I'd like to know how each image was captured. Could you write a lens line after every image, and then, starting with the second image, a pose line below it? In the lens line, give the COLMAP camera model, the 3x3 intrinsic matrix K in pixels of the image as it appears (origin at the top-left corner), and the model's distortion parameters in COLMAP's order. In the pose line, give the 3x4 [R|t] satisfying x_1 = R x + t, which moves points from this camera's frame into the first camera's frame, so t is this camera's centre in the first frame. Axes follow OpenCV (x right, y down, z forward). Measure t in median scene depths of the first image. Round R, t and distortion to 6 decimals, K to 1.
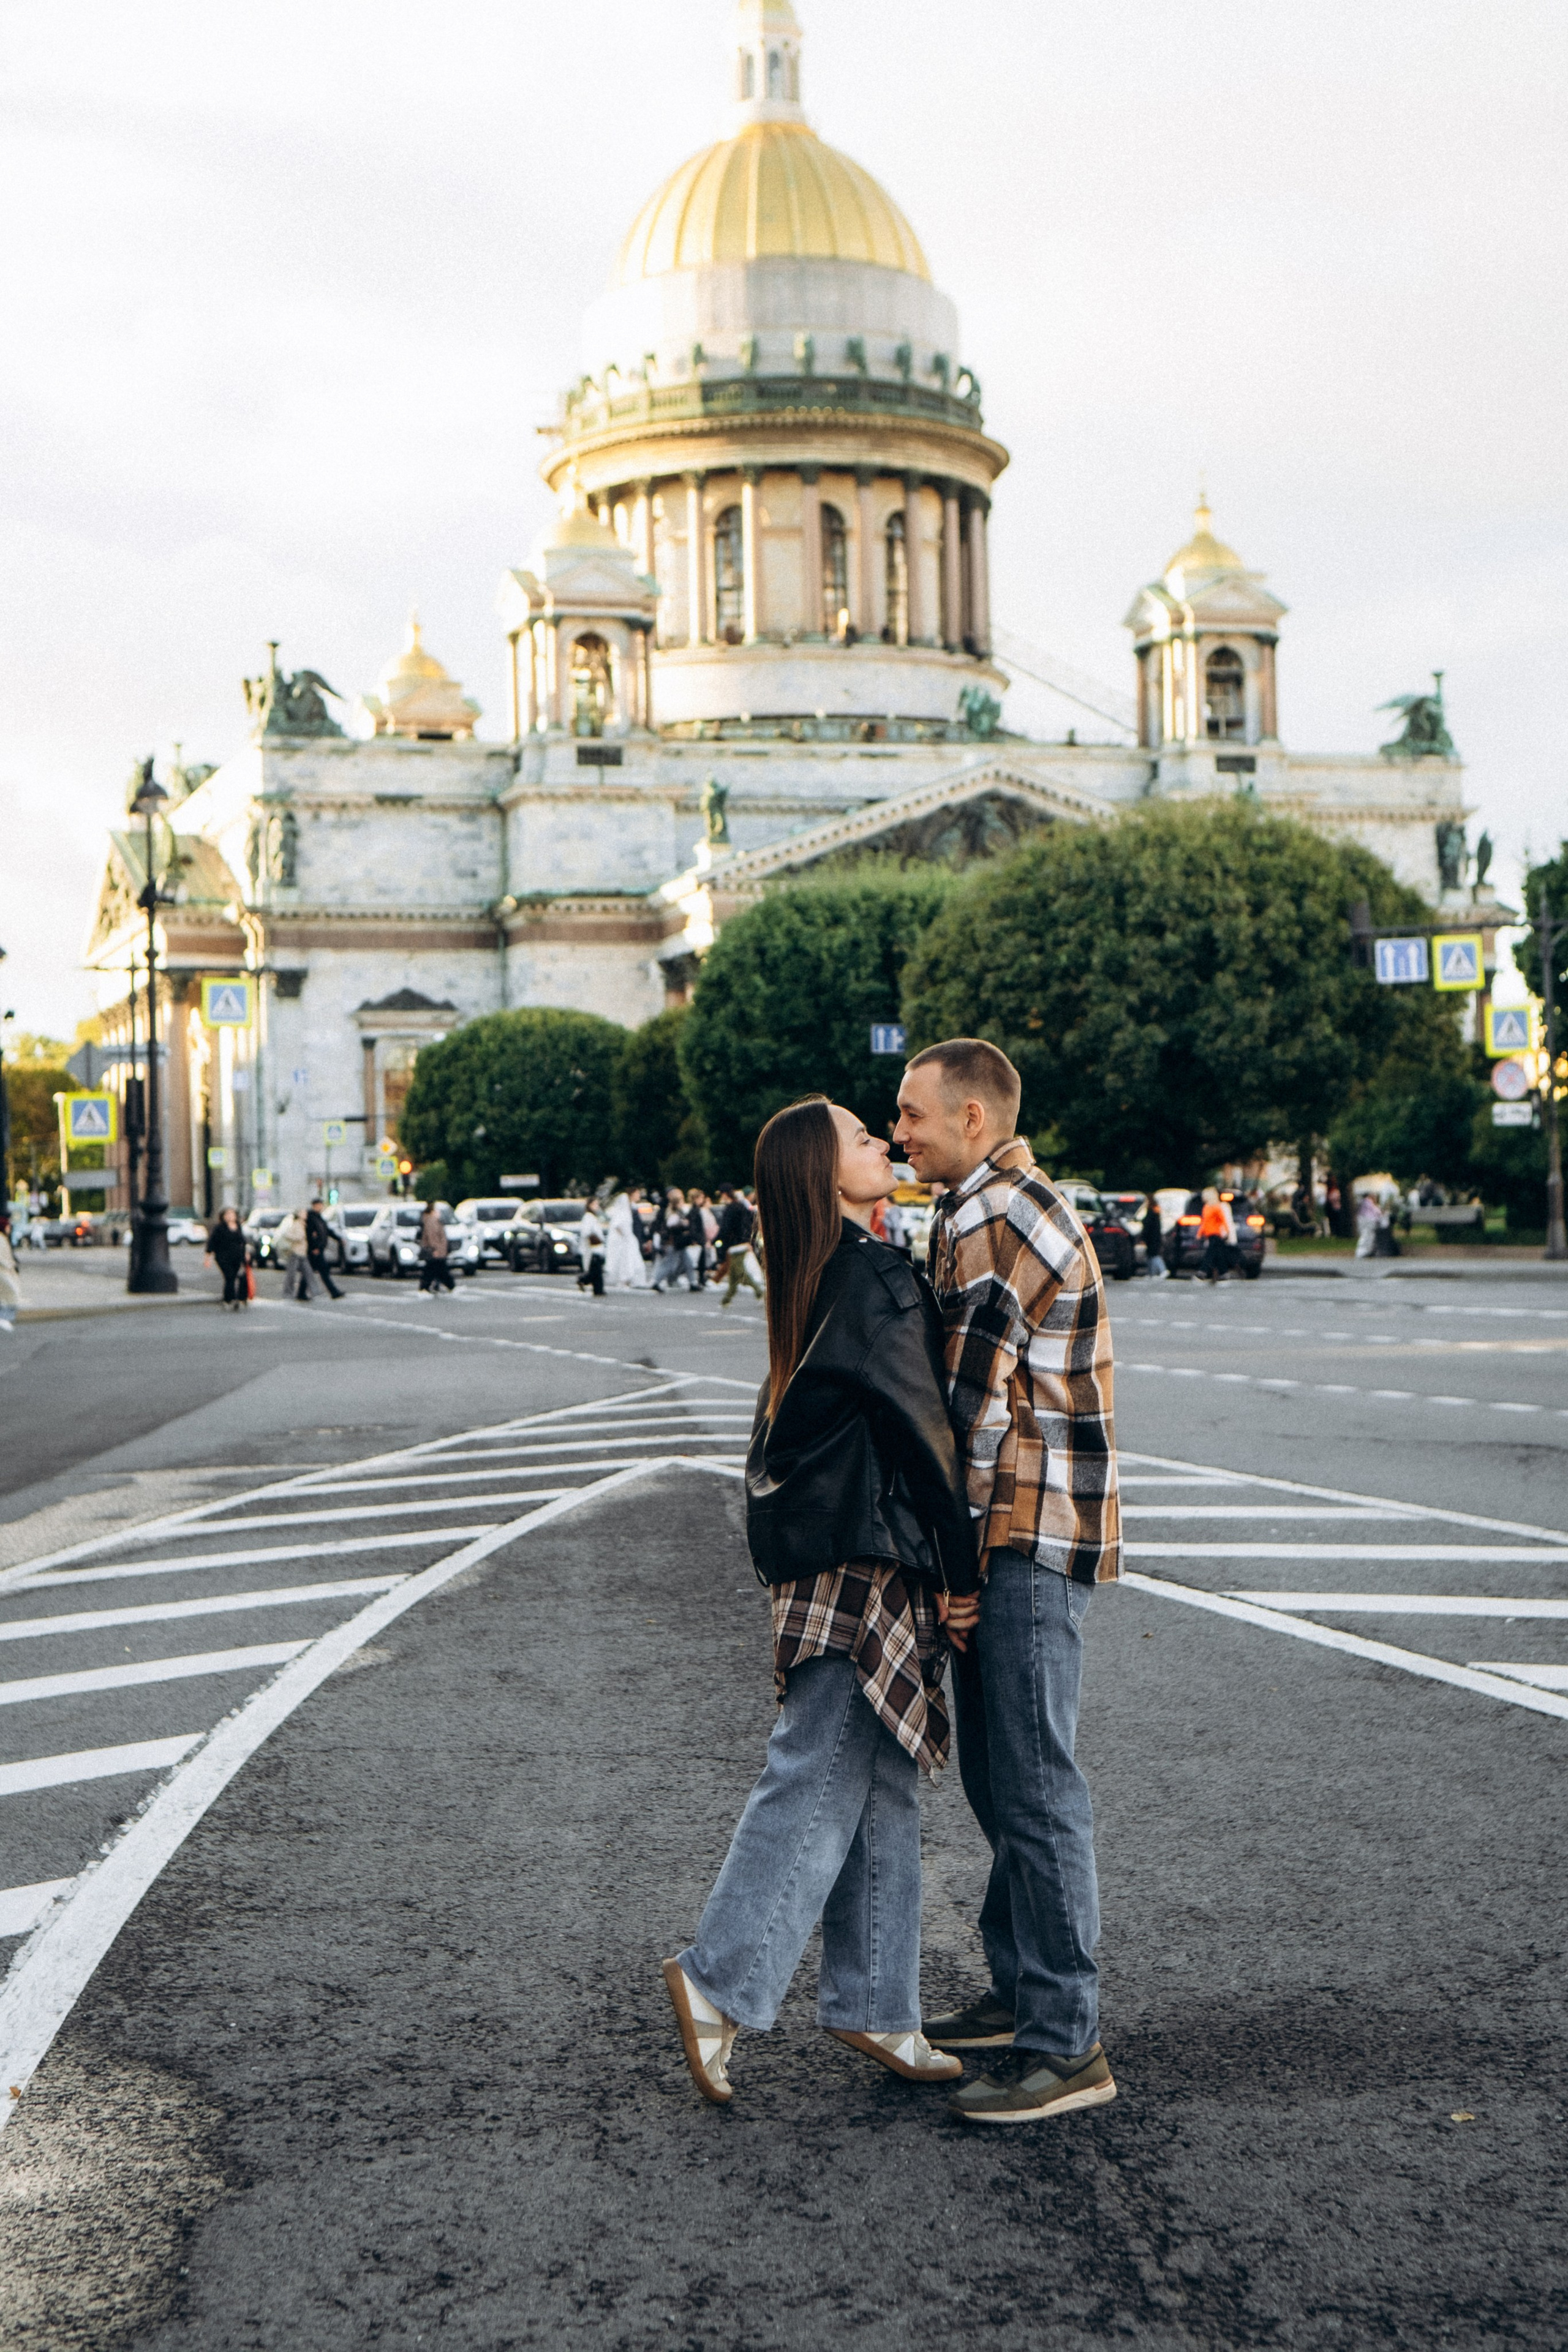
lens RADIAL K [[3256.2, 0, 784.0], [0, 3256.2, 1176.0], [0, 0, 1]] dist [0.071141, 0.550524]
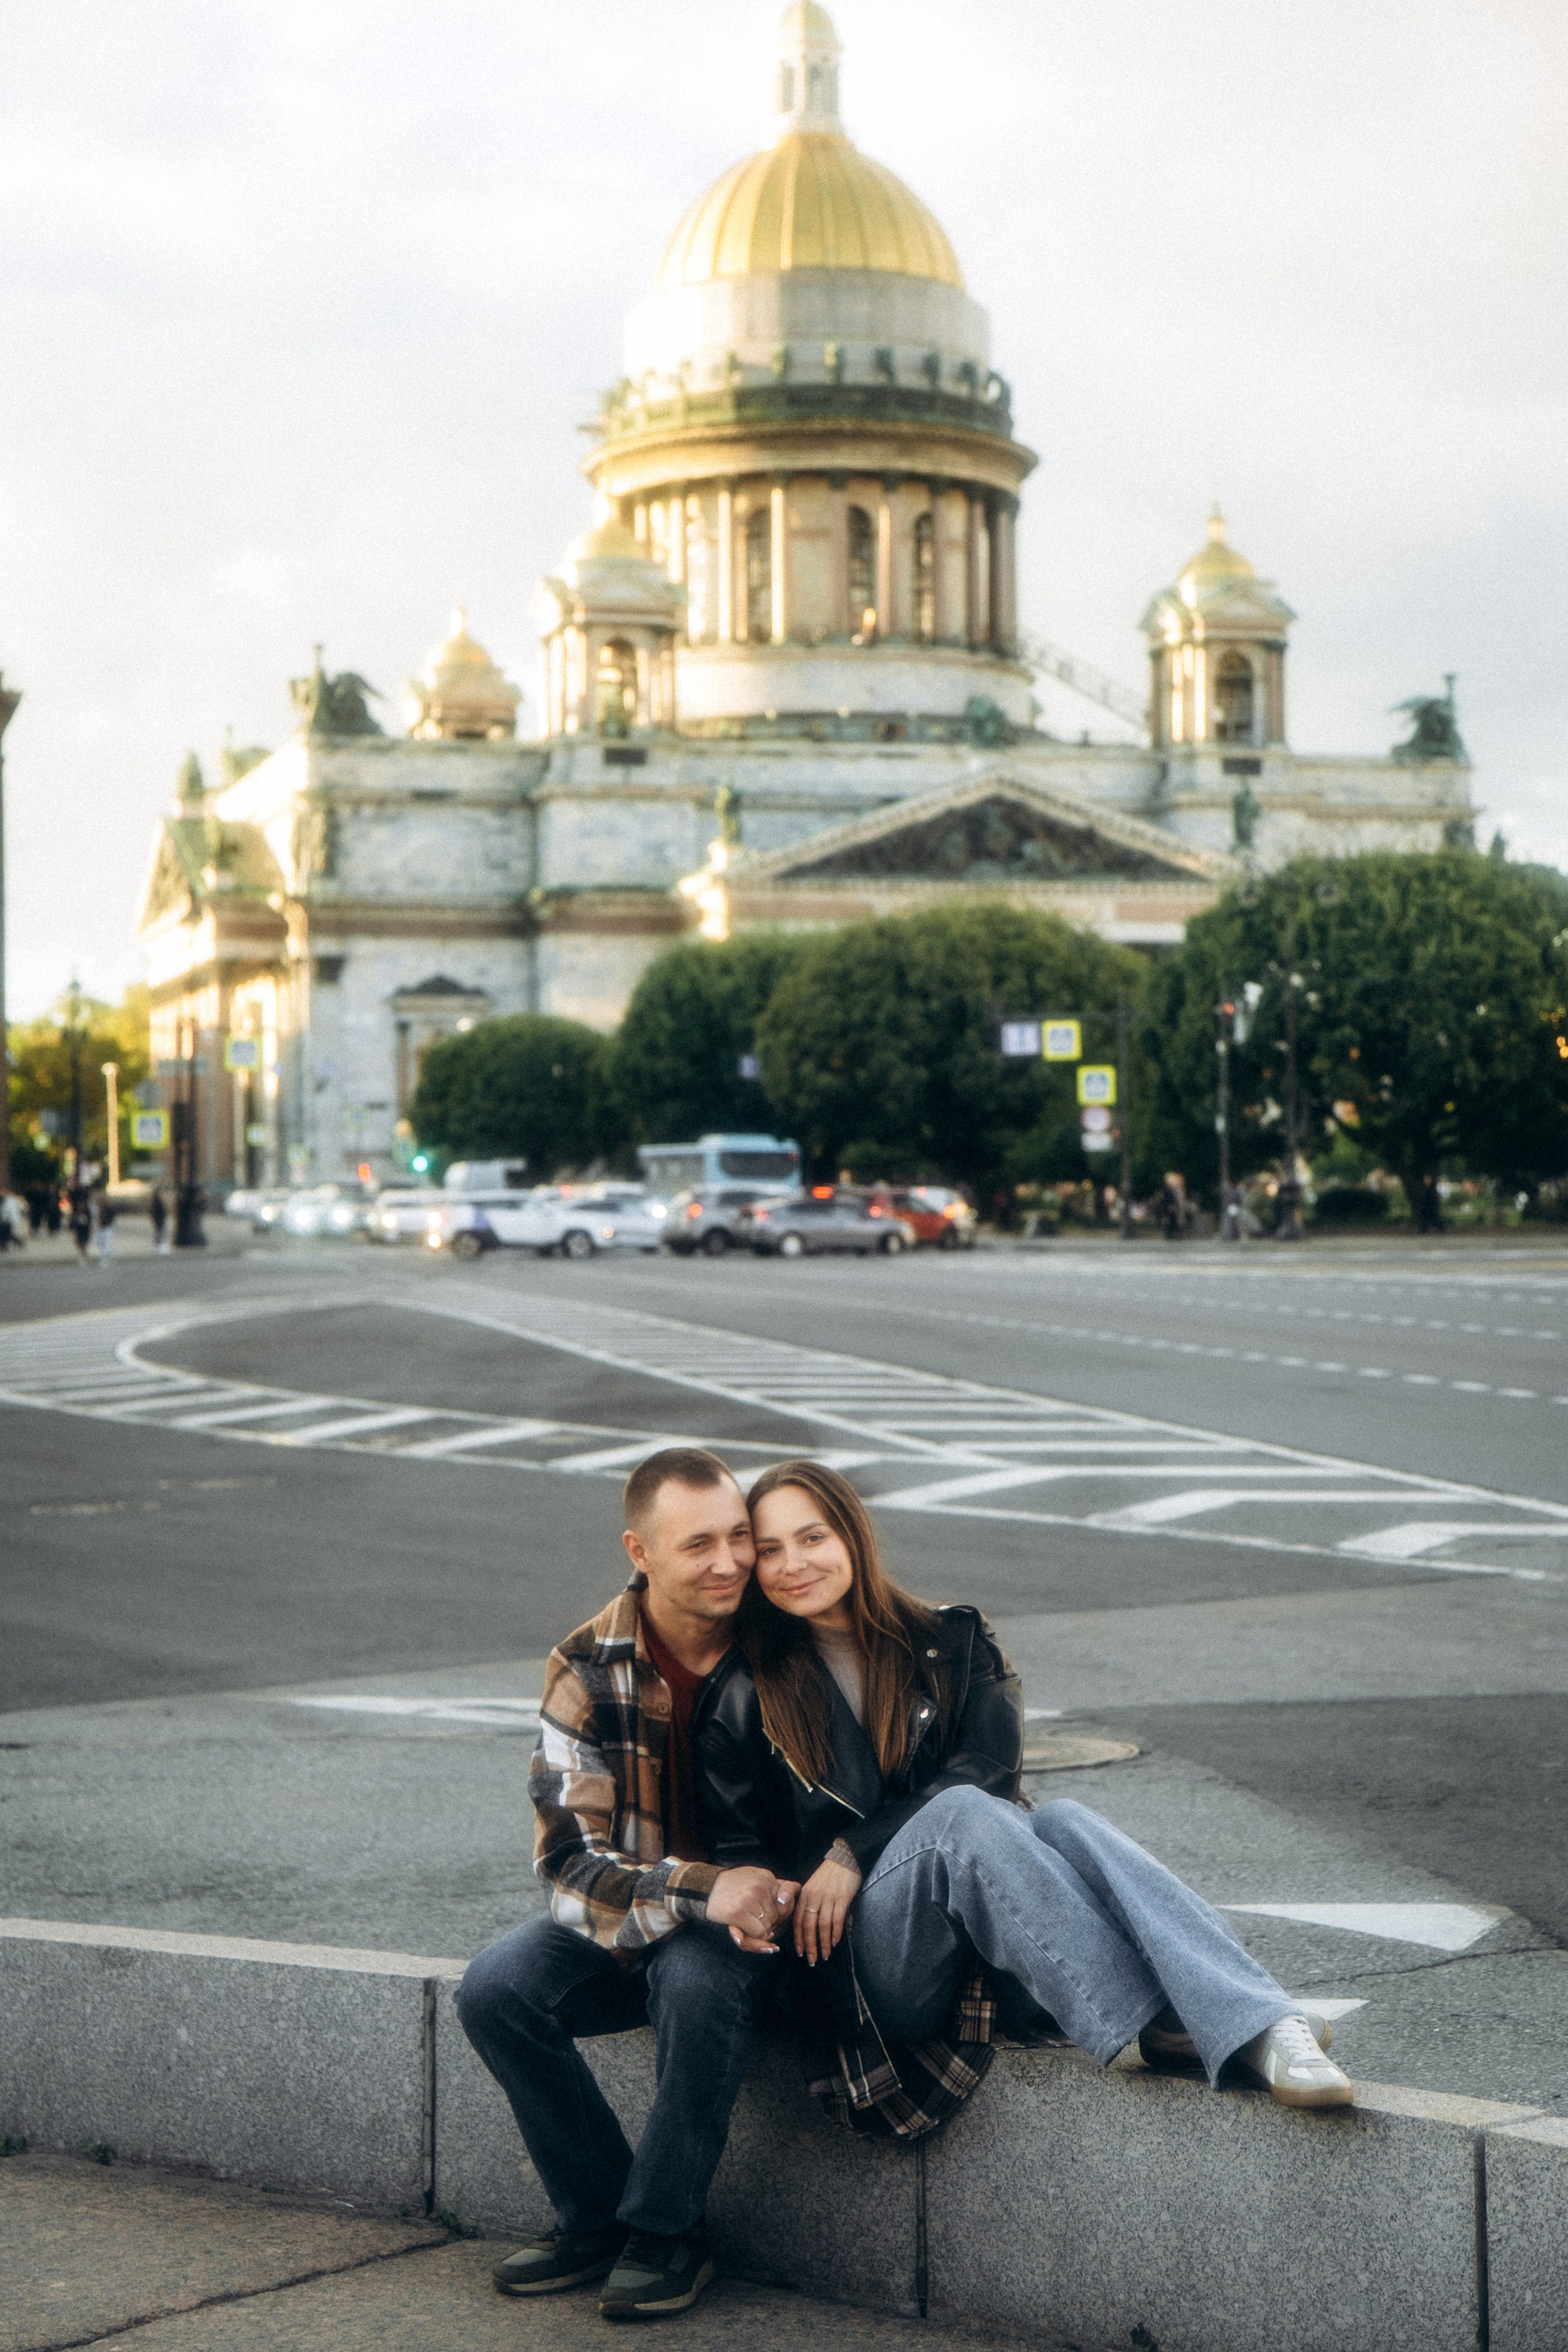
lens RADIAL K [[3716.7, 0, 784.0], [0, 3716.7, 1176.0], [0, 0, 1]] dist [0.136243, -0.057503]
pose [[0.999245, 0.014418, -0.036076, 0.039486], [-0.014119, 0.999864, 0.008532, -0.004407], [0.036194, -0.008016, 0.999313, -0.197232]]
